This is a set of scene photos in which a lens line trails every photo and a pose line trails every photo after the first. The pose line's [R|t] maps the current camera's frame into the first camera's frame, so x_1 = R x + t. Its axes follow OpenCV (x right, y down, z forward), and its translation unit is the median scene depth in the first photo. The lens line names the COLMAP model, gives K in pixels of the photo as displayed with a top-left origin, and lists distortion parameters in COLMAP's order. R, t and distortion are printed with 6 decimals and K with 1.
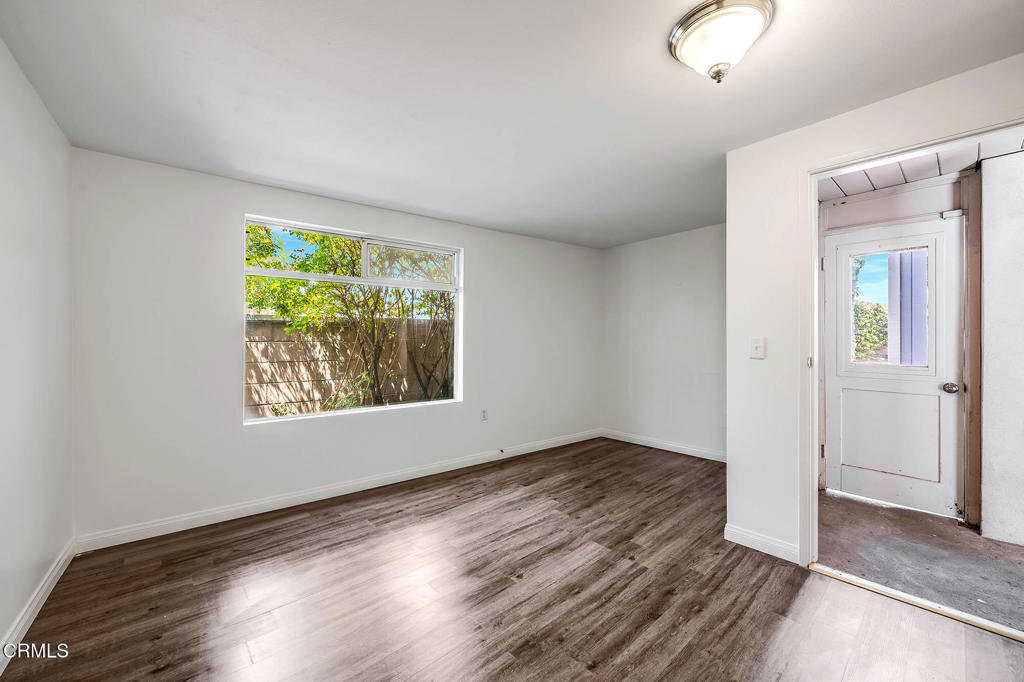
lens RADIAL K [[401.0, 0, 511.3], [0, 401.0, 341.1], [0, 0, 1]] dist [-0.000782, -0.000111]
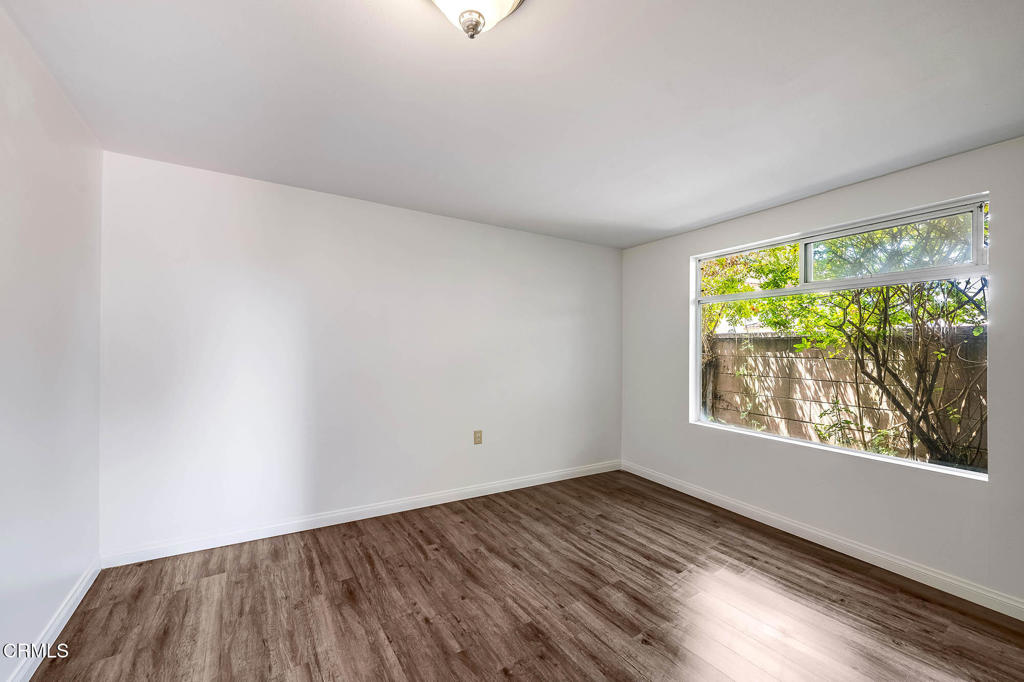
lens RADIAL K [[401.0, 0, 511.7], [0, 401.0, 339.2], [0, 0, 1]] dist [-0.000782, -0.000111]
pose [[-0.143352, -0.018098, -0.989506, 0.630405], [-0.017308, 0.999726, -0.015777, -0.021670], [0.989520, 0.014865, -0.143626, 0.579296]]
